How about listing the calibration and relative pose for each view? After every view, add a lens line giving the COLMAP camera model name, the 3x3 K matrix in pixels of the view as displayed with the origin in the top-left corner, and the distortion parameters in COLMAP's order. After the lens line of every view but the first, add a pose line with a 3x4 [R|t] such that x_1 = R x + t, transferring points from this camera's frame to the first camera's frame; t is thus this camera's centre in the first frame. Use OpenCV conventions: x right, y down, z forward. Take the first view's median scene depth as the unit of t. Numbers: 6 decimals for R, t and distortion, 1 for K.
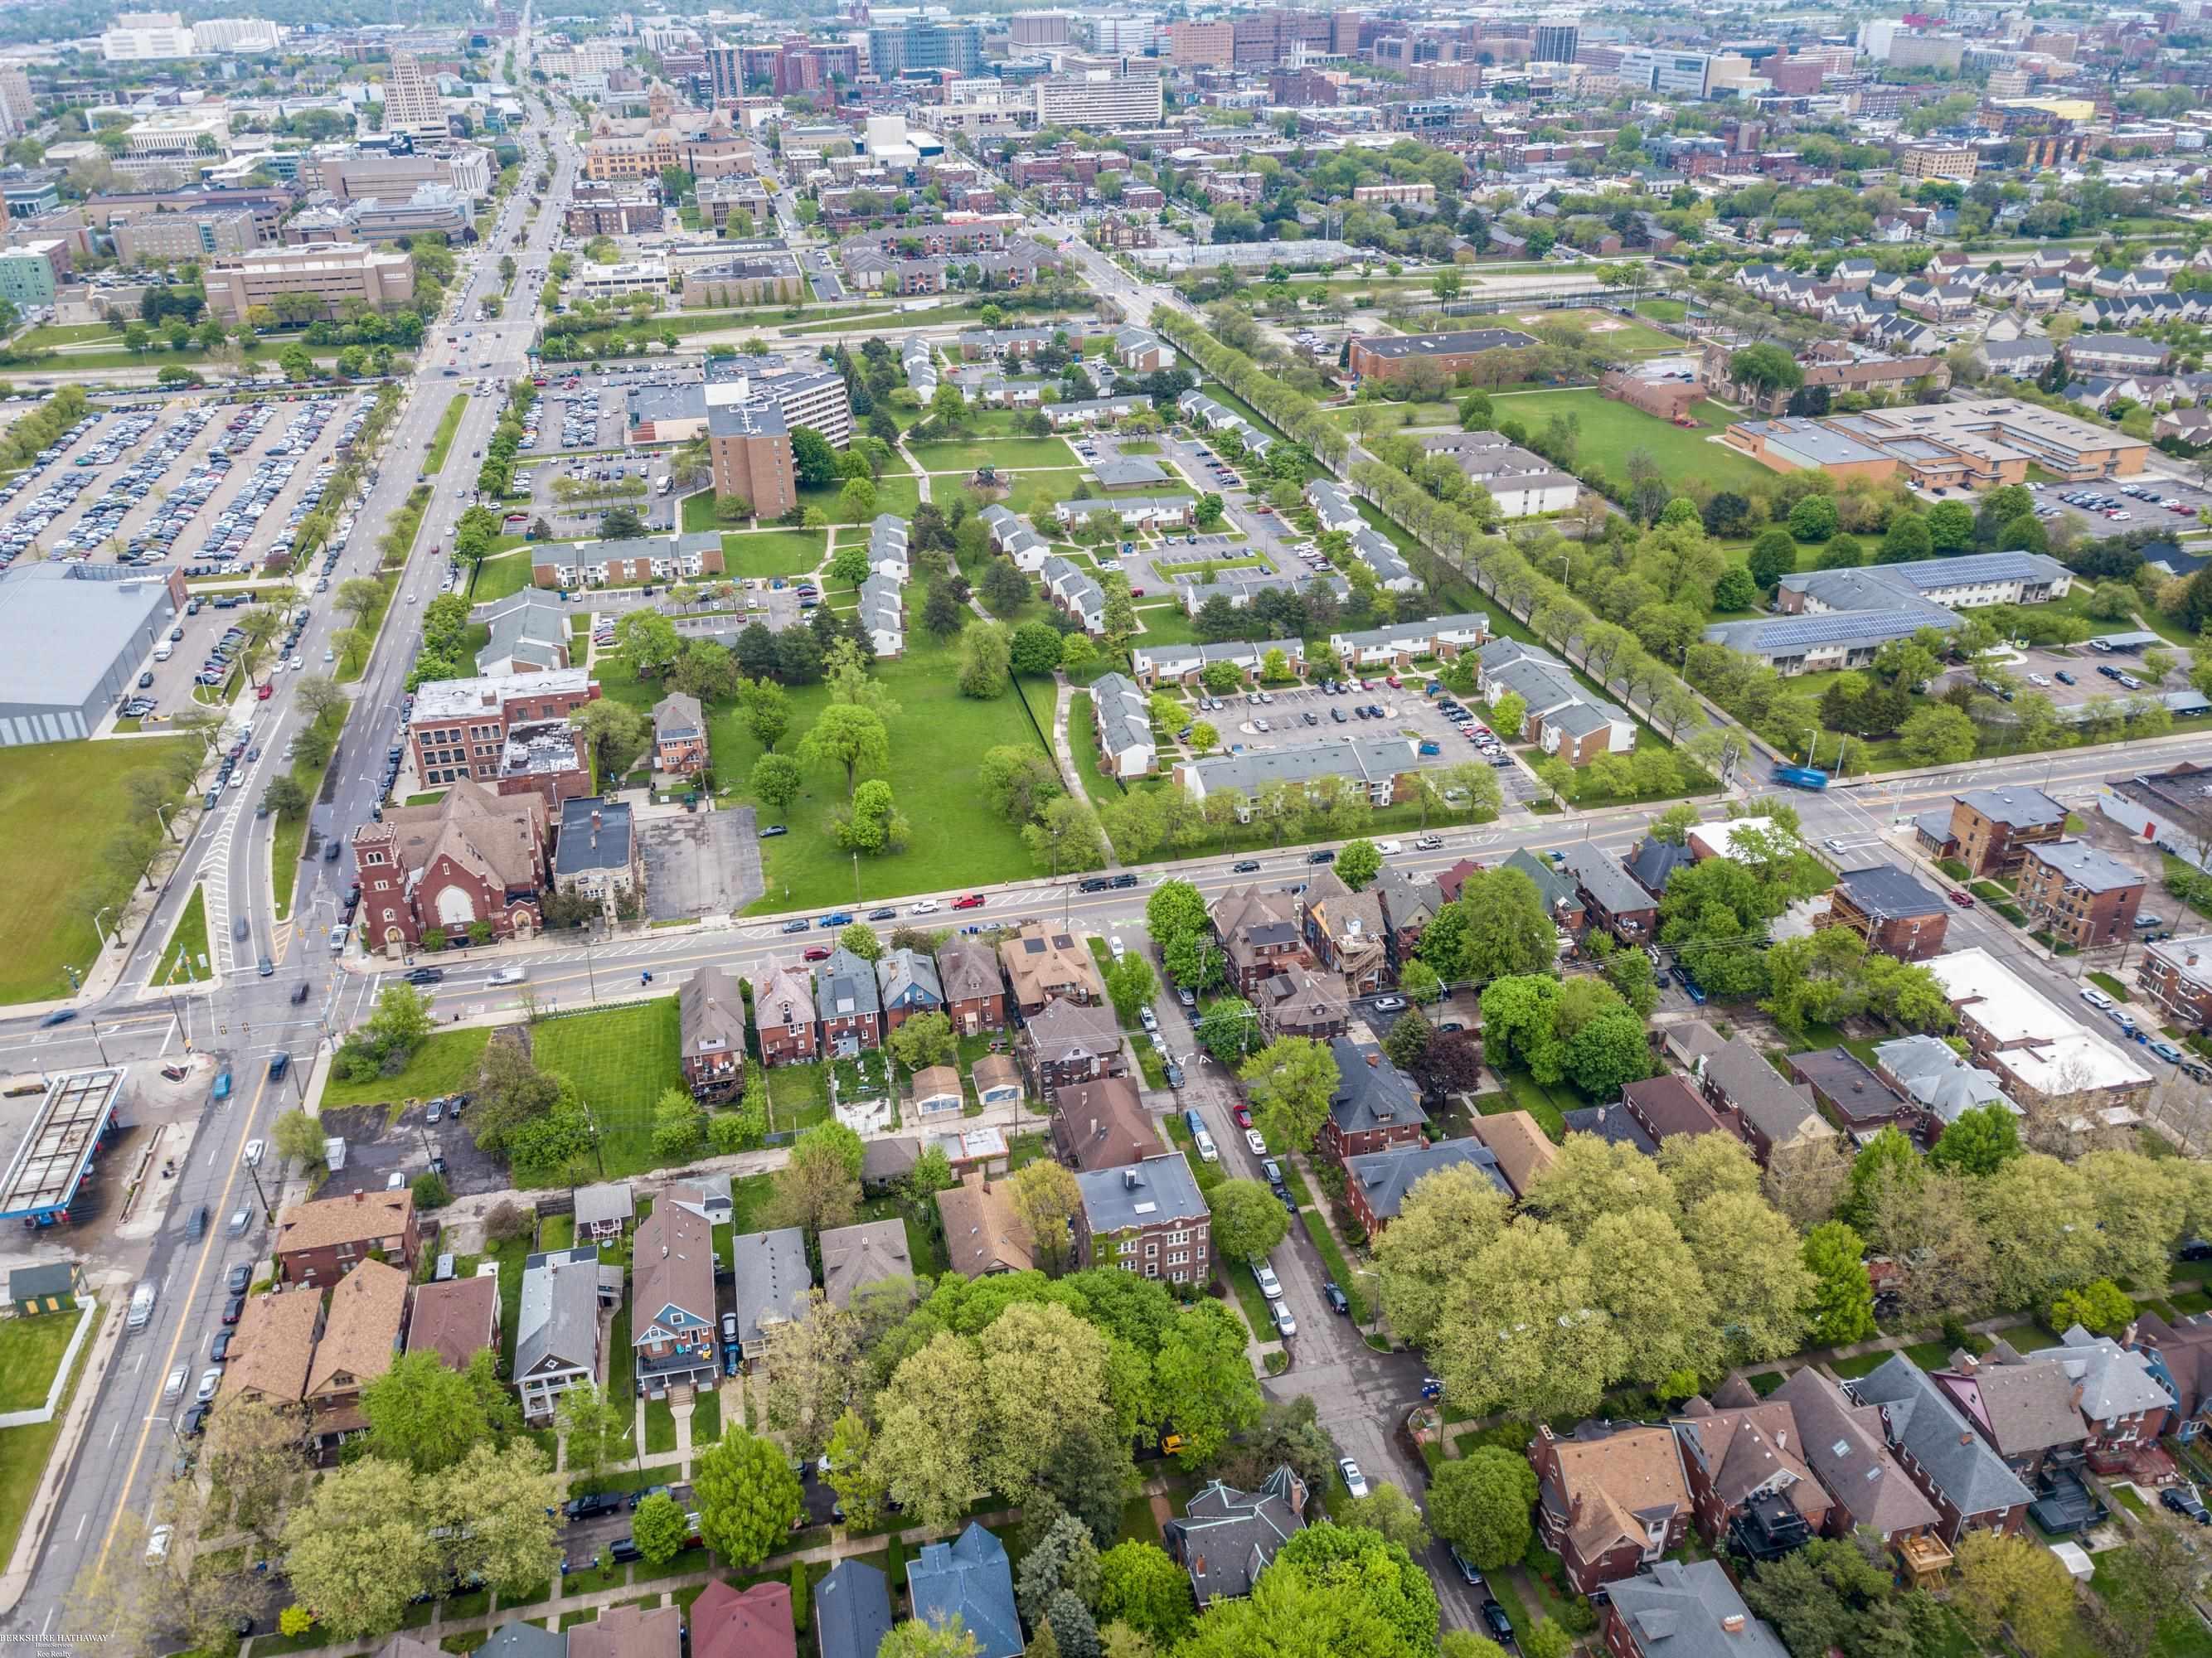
lens RADIAL K [[1711.3, 0, 1098.7], [0, 1711.3, 784.3], [0, 0, 1]] dist [0.014078, -0.010412]
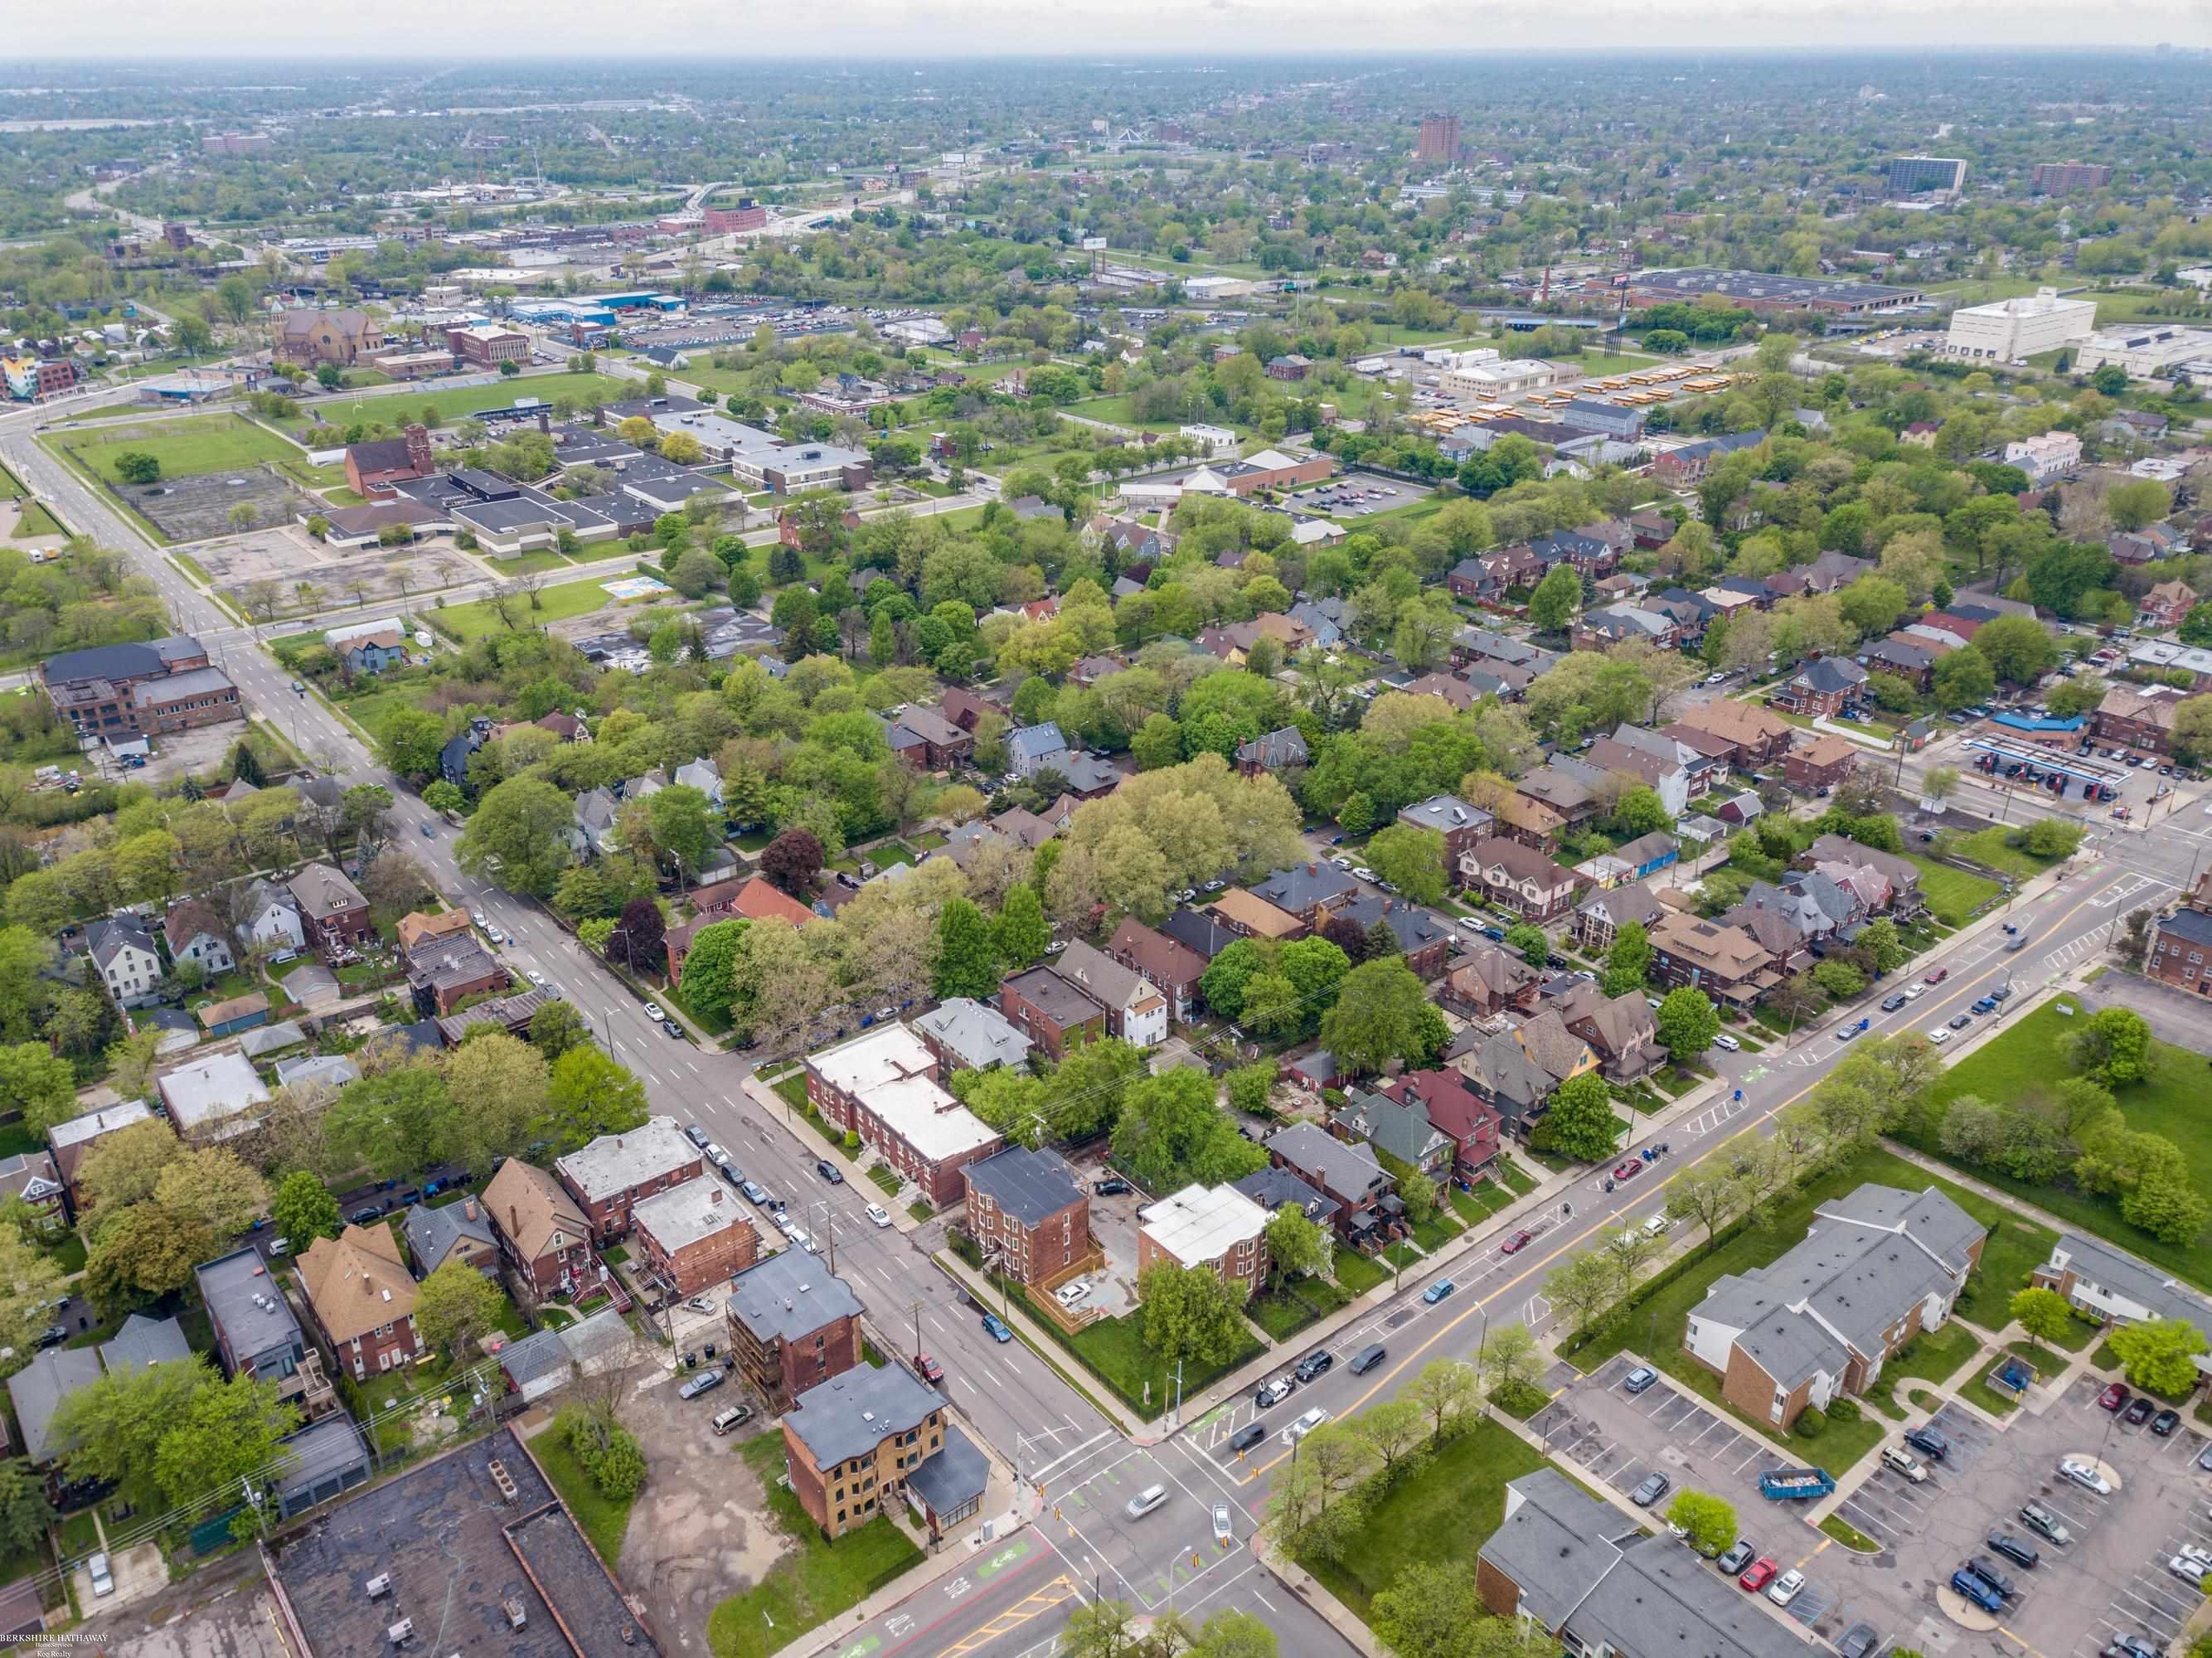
lens RADIAL K [[1682.8, 0, 1098.0], [0, 1682.8, 831.3], [0, 0, 1]] dist [0.012021, -0.016564]
pose [[-0.904828, 0.193230, -0.379406, 0.481644], [-0.177914, 0.637980, 0.749219, -0.453731], [0.386824, 0.745415, -0.542884, 0.904456]]
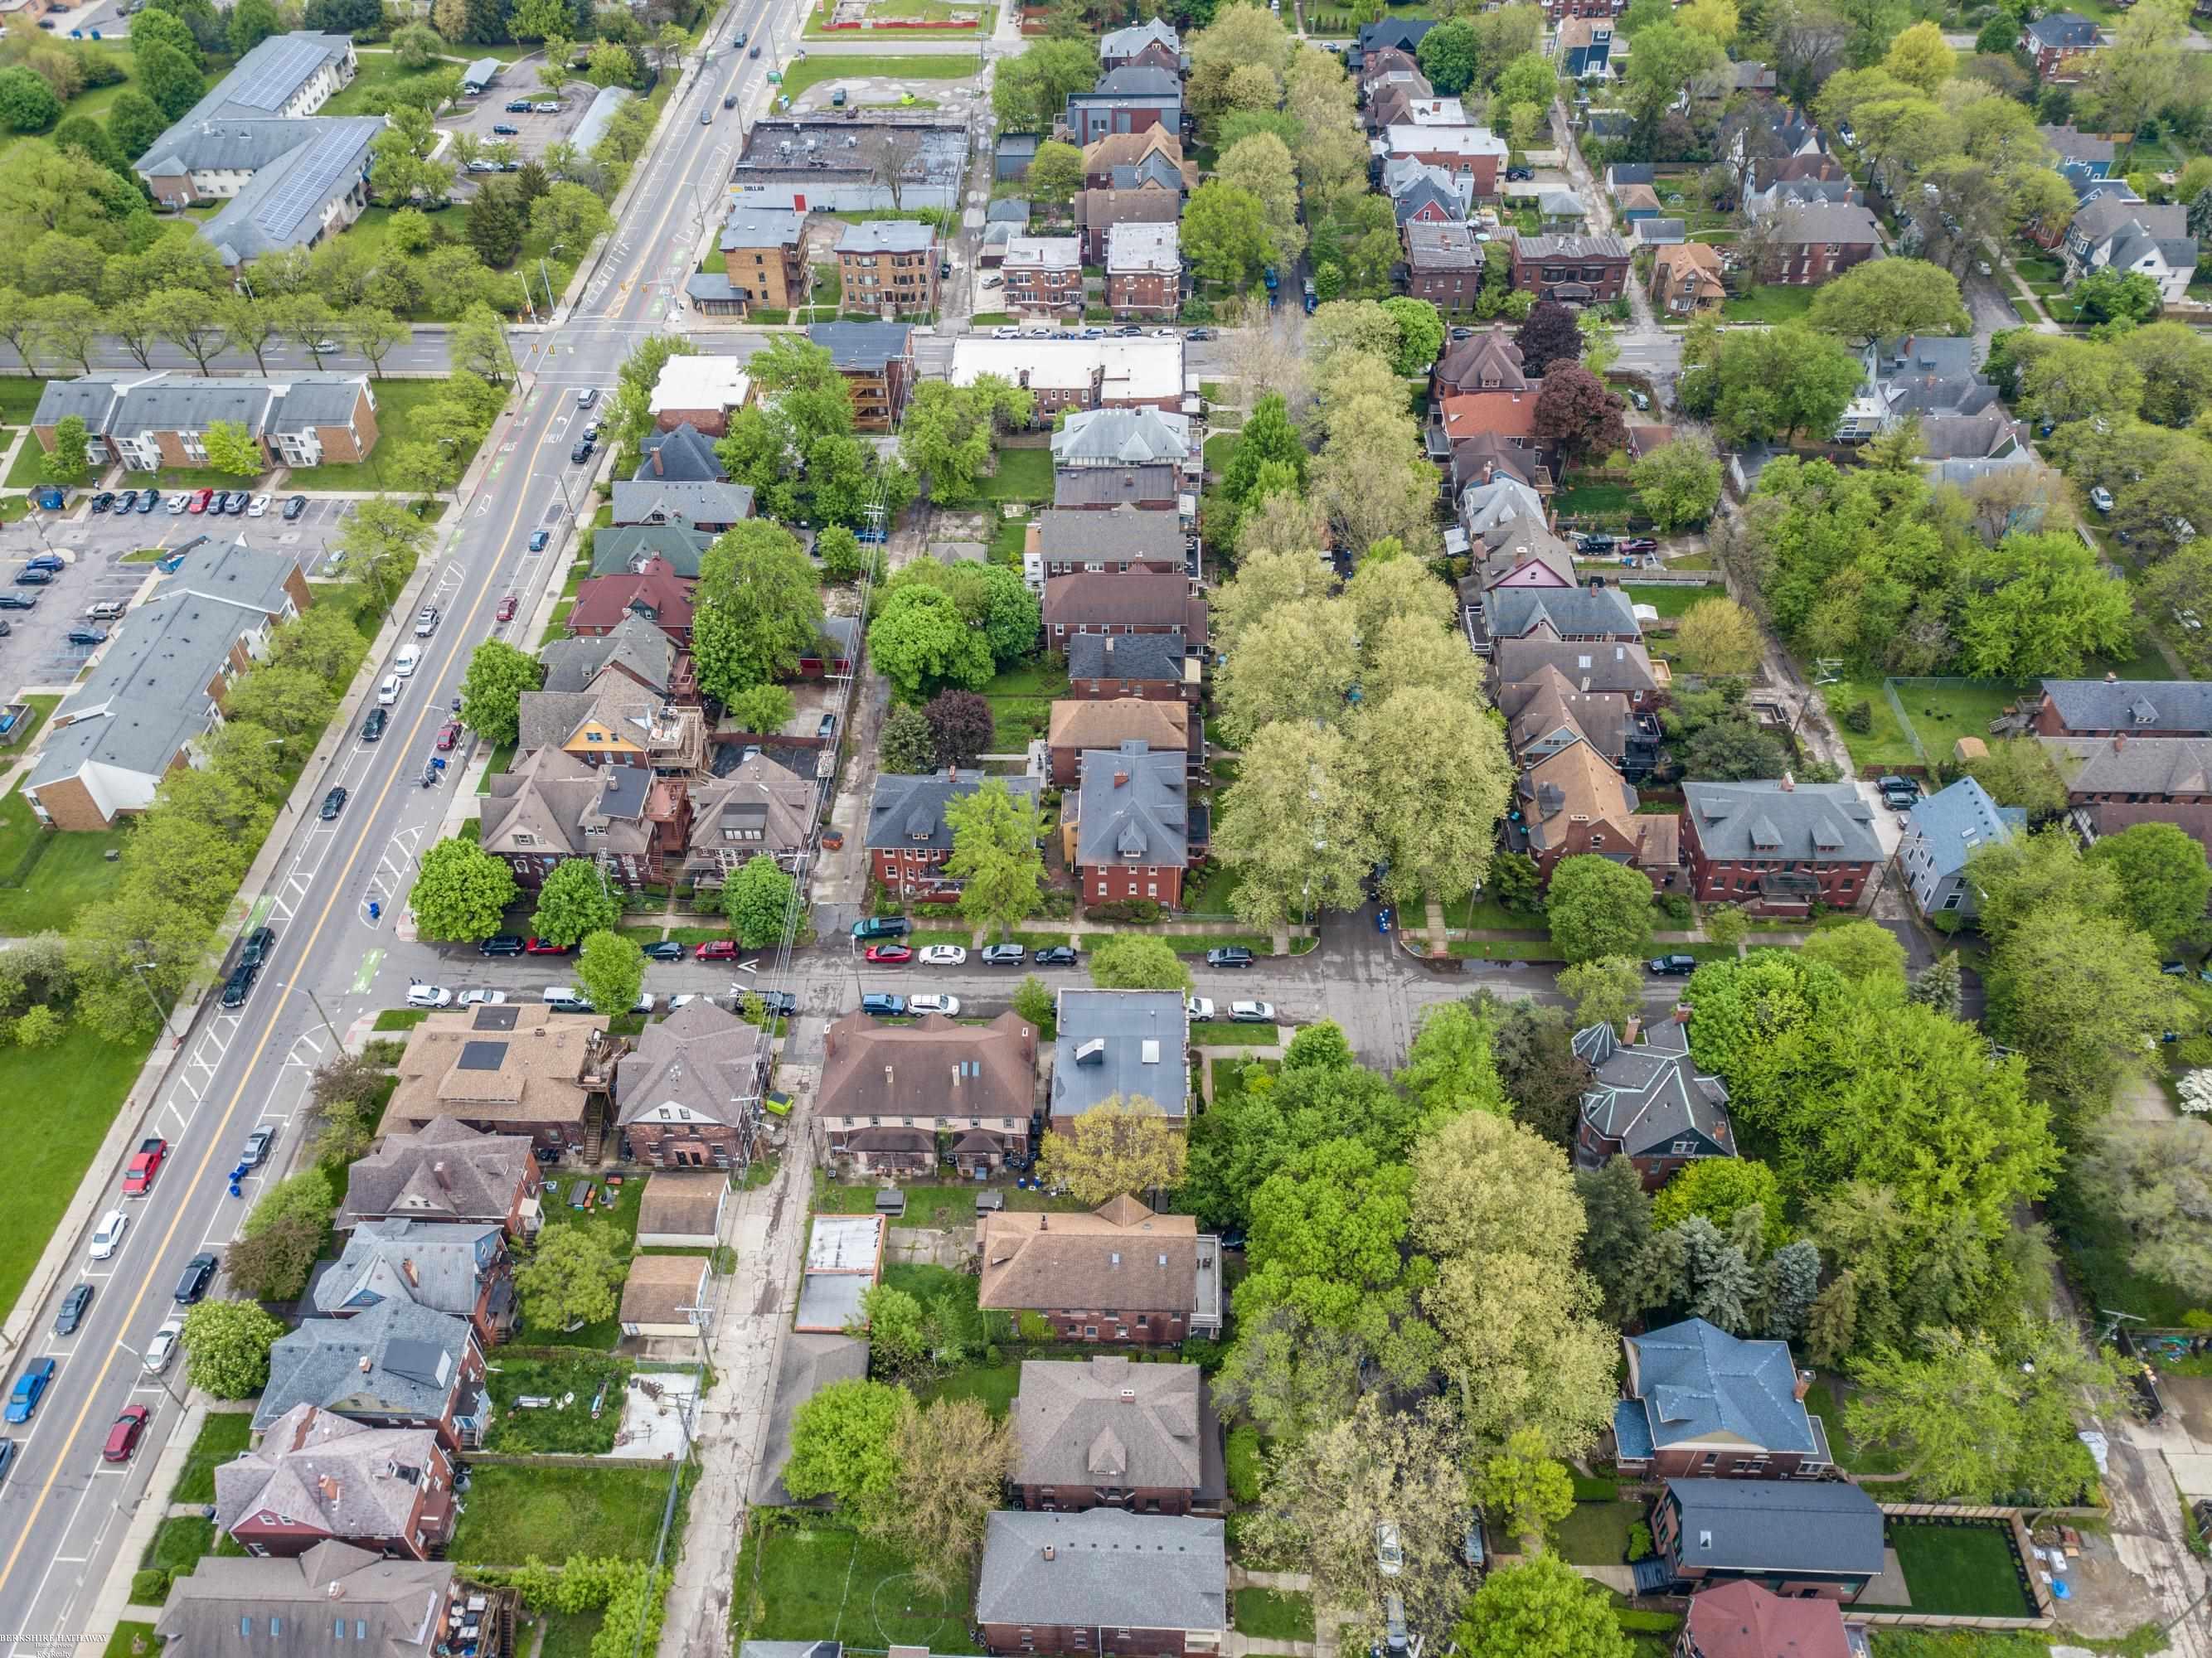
lens RADIAL K [[1682.8, 0, 1098.0], [0, 1682.8, 831.3], [0, 0, 1]] dist [0.012021, -0.016564]
pose [[0.260632, -0.666443, 0.698516, -0.221702], [0.445636, 0.724879, 0.525318, -0.114511], [-0.856434, 0.174370, 0.485918, 0.329671]]
